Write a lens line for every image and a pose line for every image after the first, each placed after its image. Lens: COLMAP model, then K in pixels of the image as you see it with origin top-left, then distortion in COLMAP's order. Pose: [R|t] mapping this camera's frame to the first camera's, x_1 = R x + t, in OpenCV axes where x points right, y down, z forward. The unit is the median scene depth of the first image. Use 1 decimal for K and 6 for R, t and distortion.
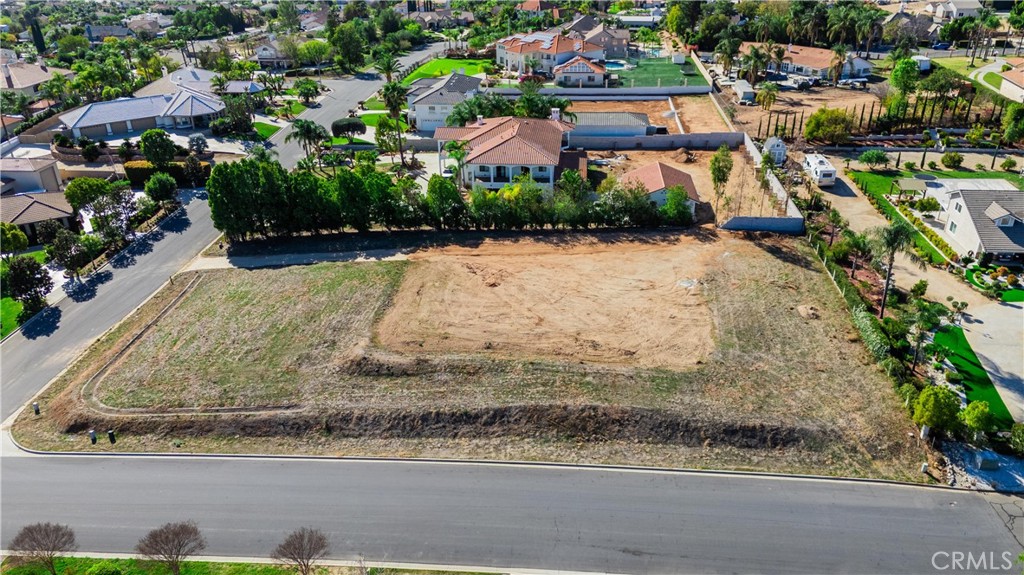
lens RADIAL K [[745.2, 0, 512.0], [0, 745.2, 287.5], [0, 0, 1]] dist [0.079604, -0.103886]
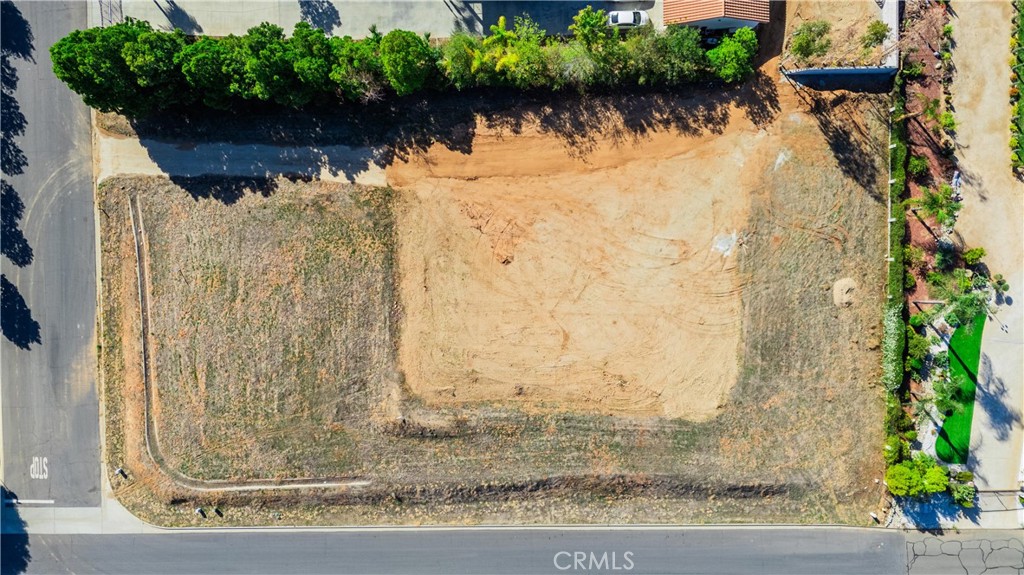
lens RADIAL K [[745.2, 0, 512.0], [0, 745.2, 287.5], [0, 0, 1]] dist [0.079604, -0.103886]
pose [[0.993392, -0.114543, 0.007250, -0.034749], [0.042535, 0.426089, 0.903681, -0.972371], [-0.106600, -0.897401, 0.428146, 0.733287]]
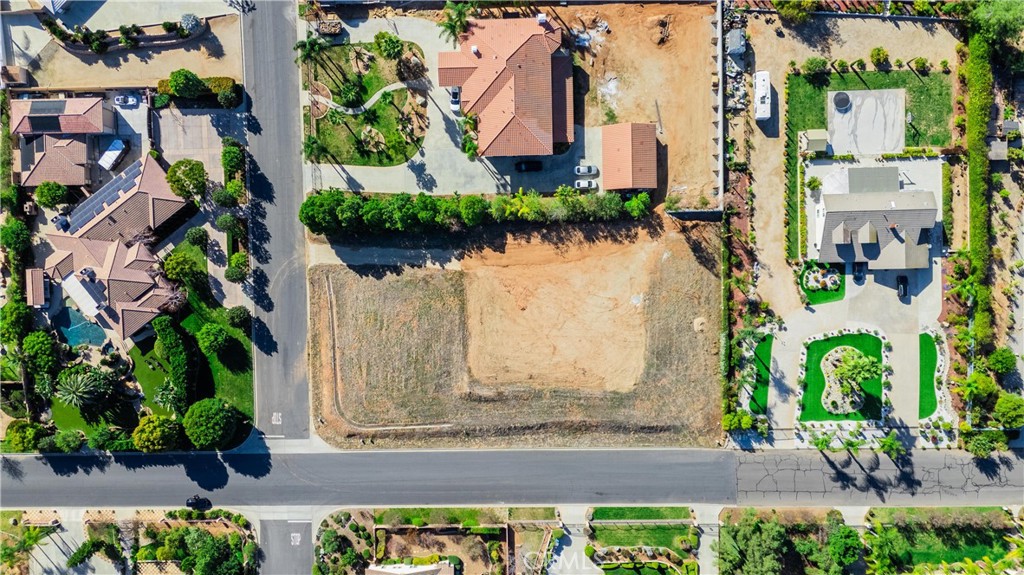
lens RADIAL K [[745.2, 0, 512.0], [0, 745.2, 287.5], [0, 0, 1]] dist [0.079604, -0.103886]
pose [[0.992751, -0.119484, -0.013020, -0.027801], [0.063267, 0.427393, 0.901849, -1.920681], [-0.102192, -0.896135, 0.431855, 0.388713]]
